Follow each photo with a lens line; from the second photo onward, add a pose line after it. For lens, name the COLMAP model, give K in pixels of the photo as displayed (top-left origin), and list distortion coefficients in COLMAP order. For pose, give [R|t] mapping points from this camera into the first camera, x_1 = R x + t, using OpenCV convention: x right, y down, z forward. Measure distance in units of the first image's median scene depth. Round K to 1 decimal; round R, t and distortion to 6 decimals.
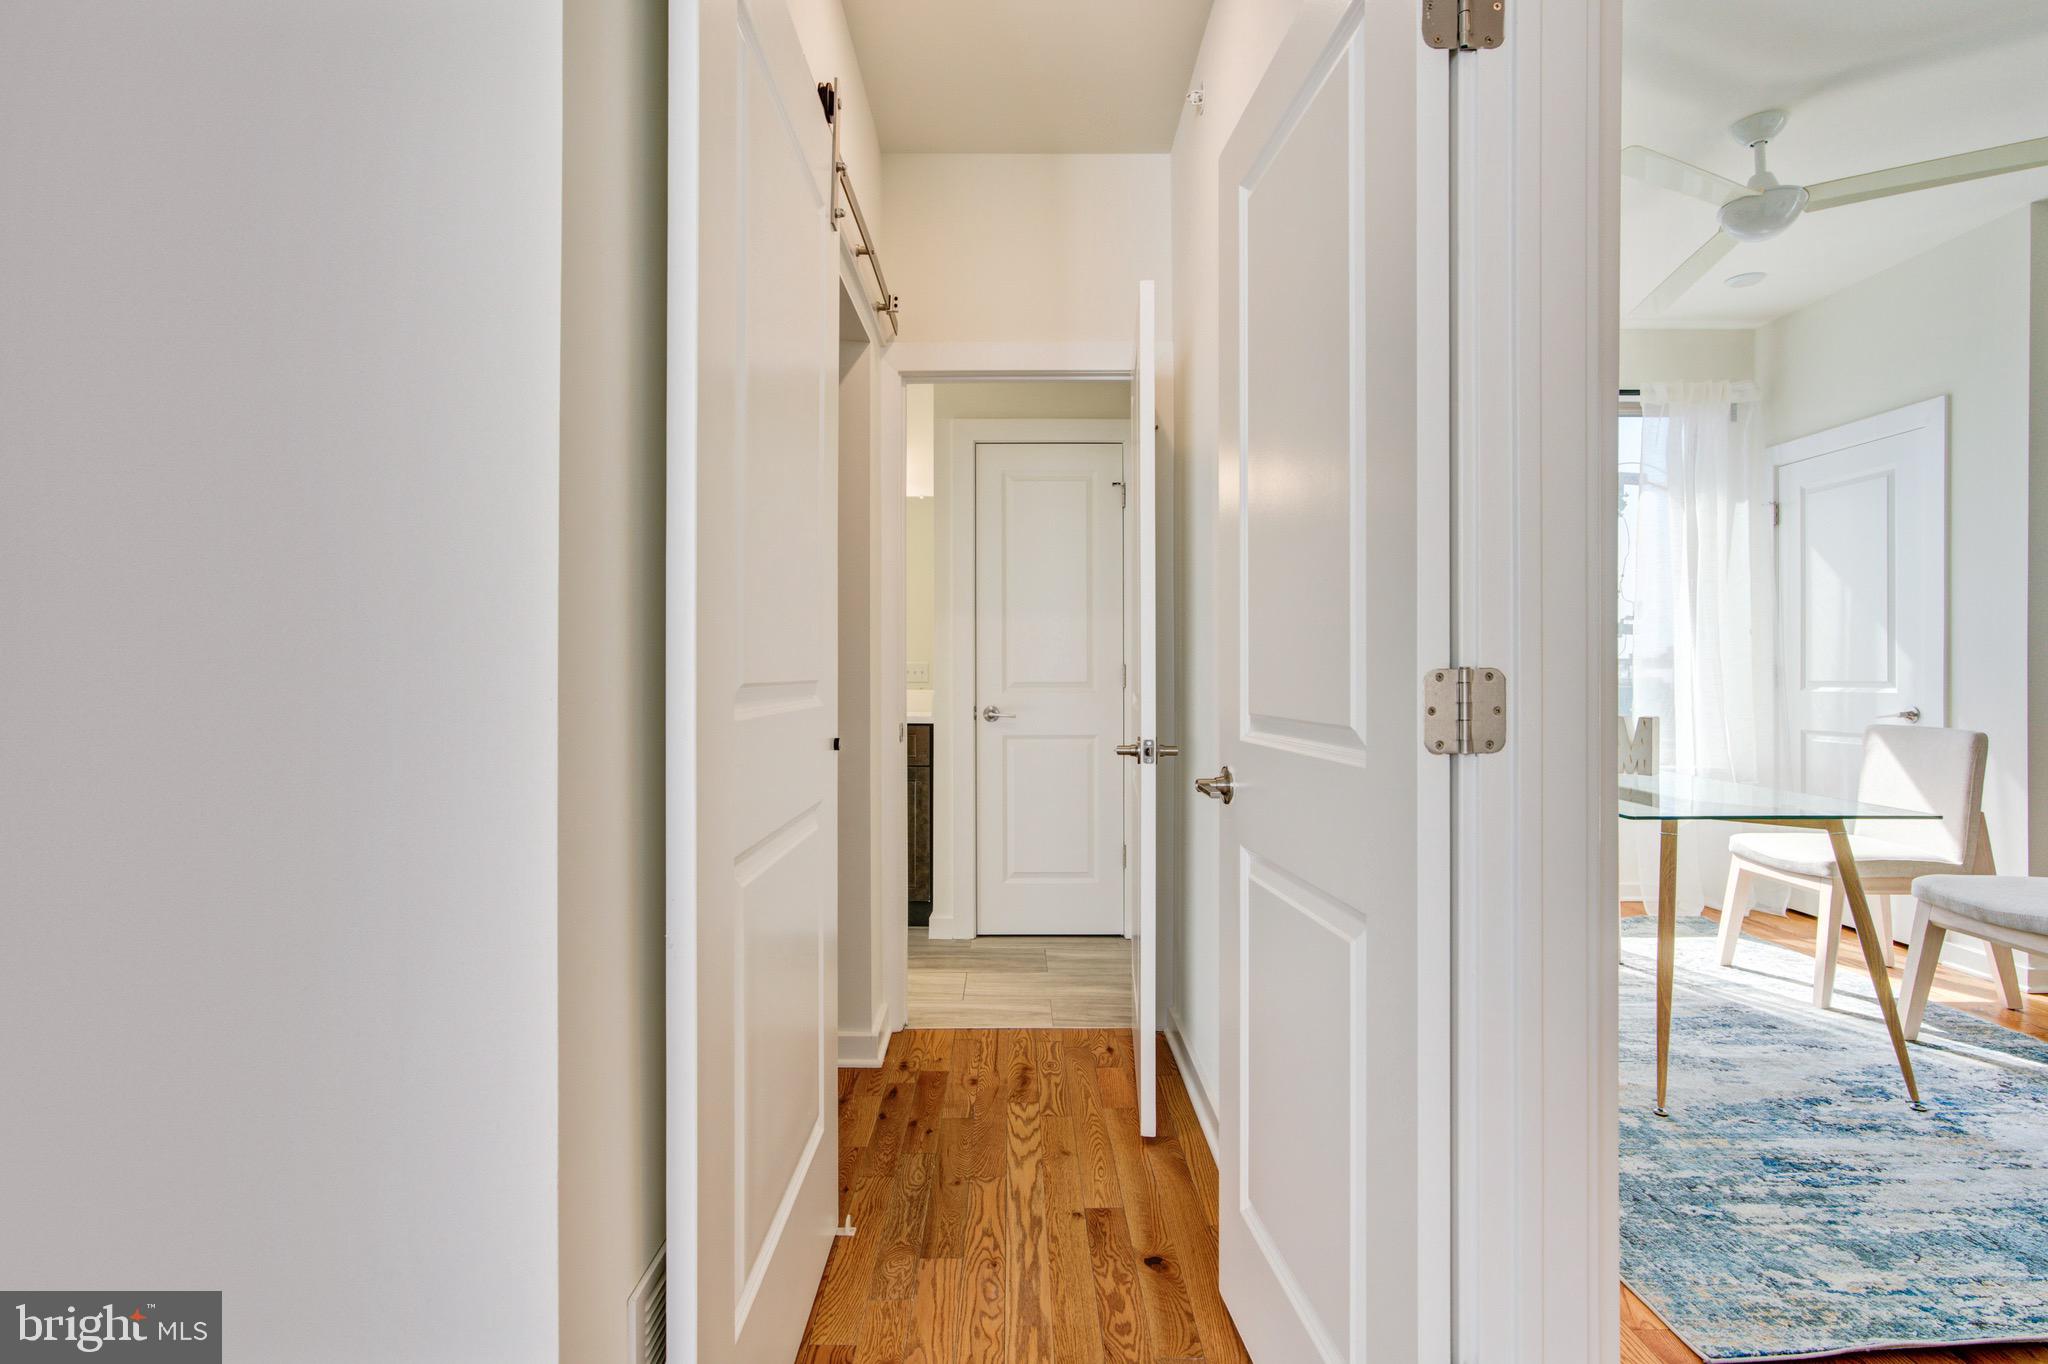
lens RADIAL K [[1011.1, 0, 1020.7], [0, 1011.1, 674.3], [0, 0, 1]] dist [-0.007738, 0.009718]
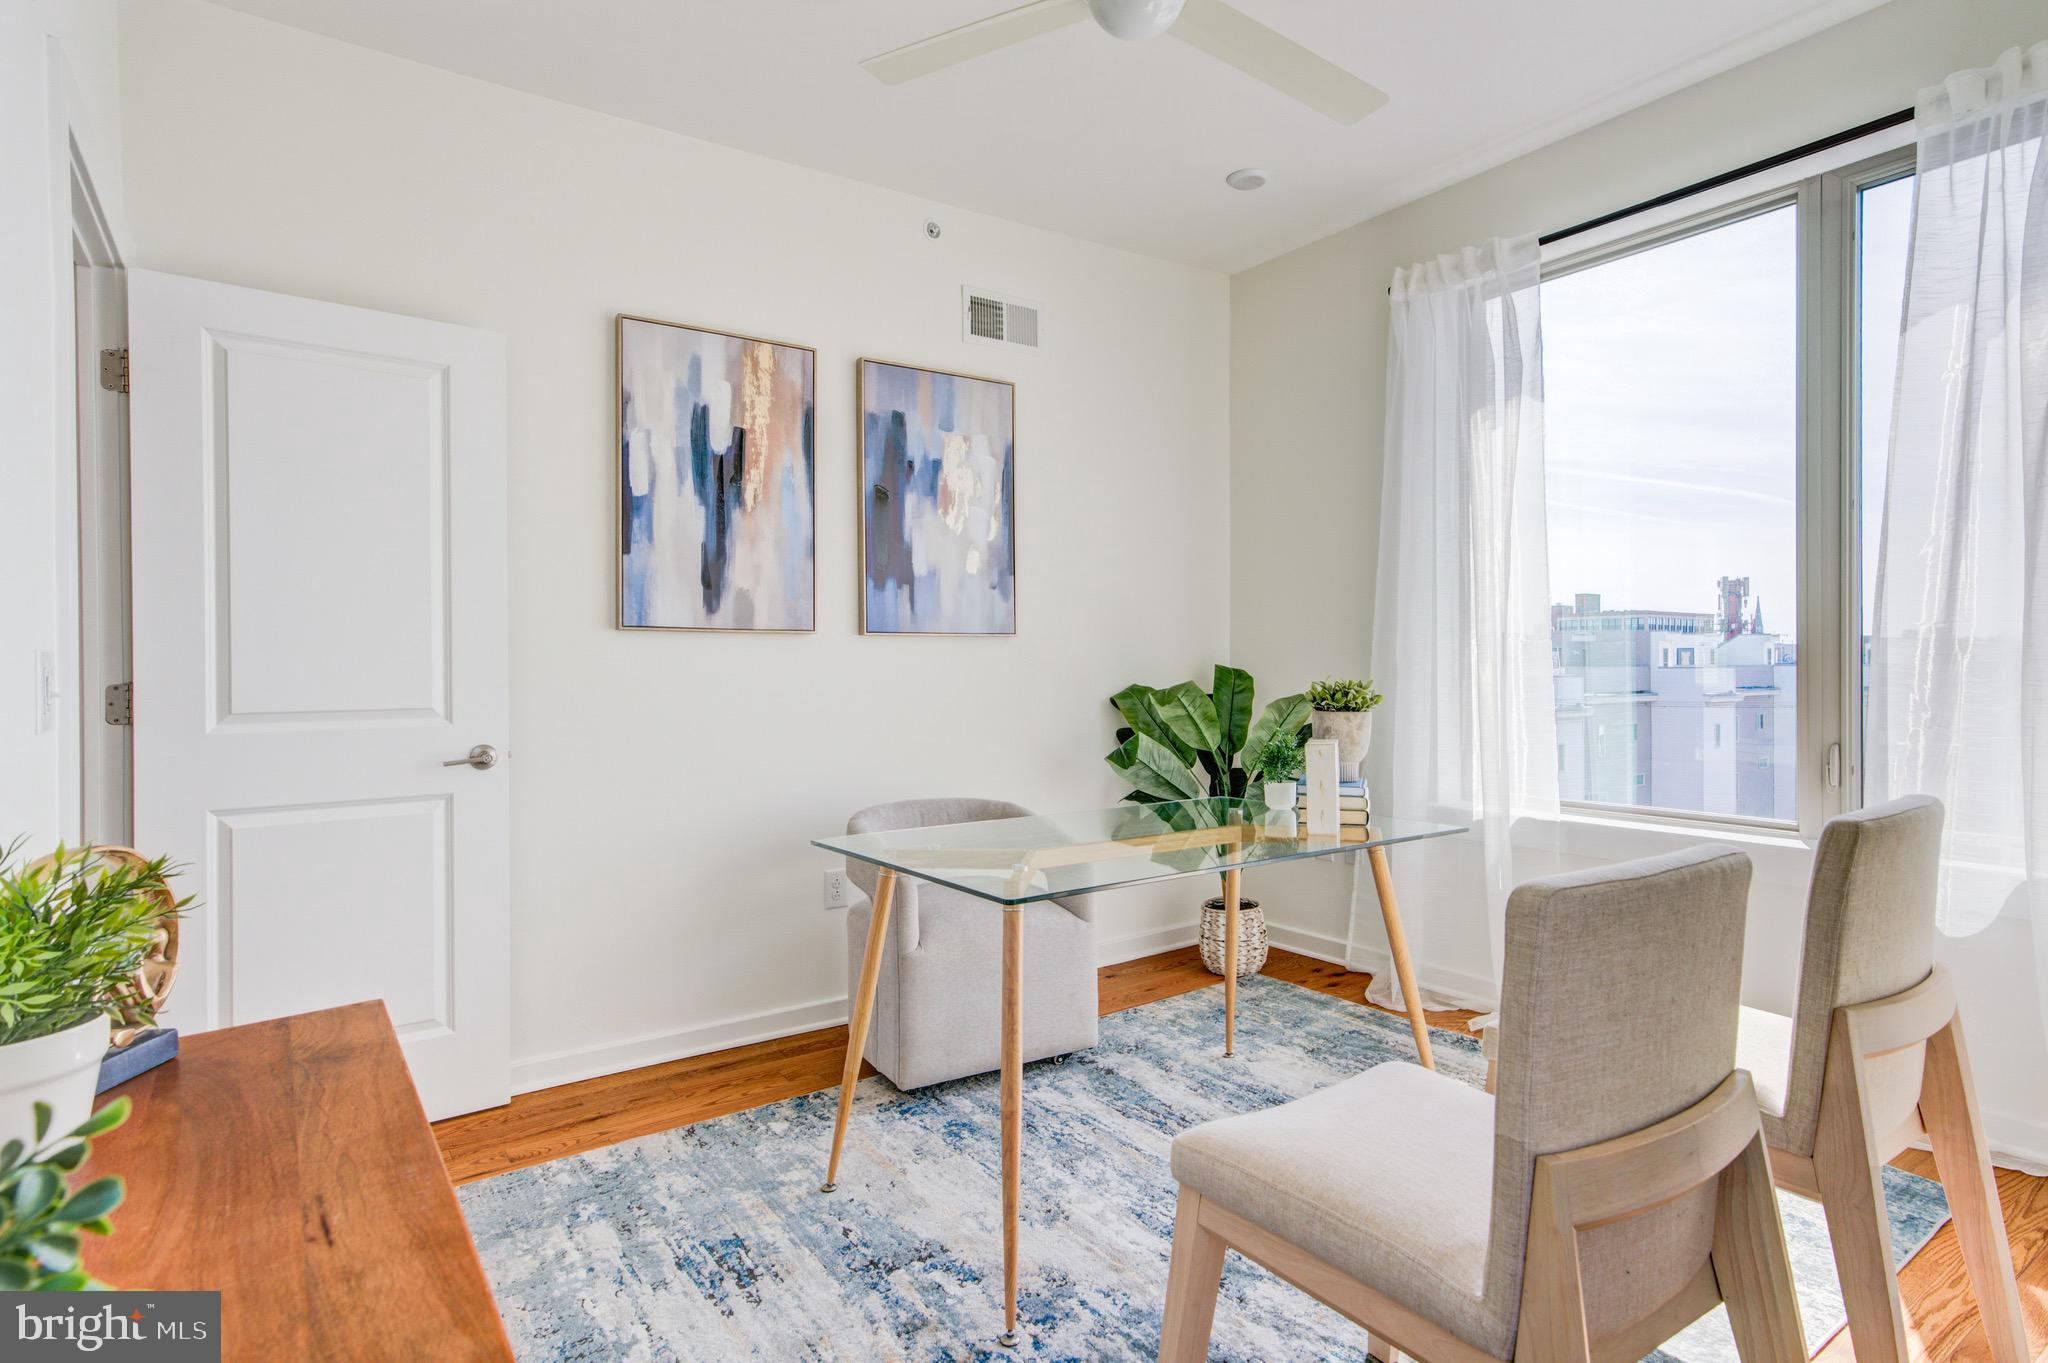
lens RADIAL K [[1058.1, 0, 1014.3], [0, 1058.1, 676.4], [0, 0, 1]] dist [0.003203, 0.002741]
pose [[0.569654, 0.003310, -0.821878, 1.671005], [0.000878, 0.999989, 0.004636, -0.007967], [0.821884, -0.003363, 0.569645, 0.702074]]
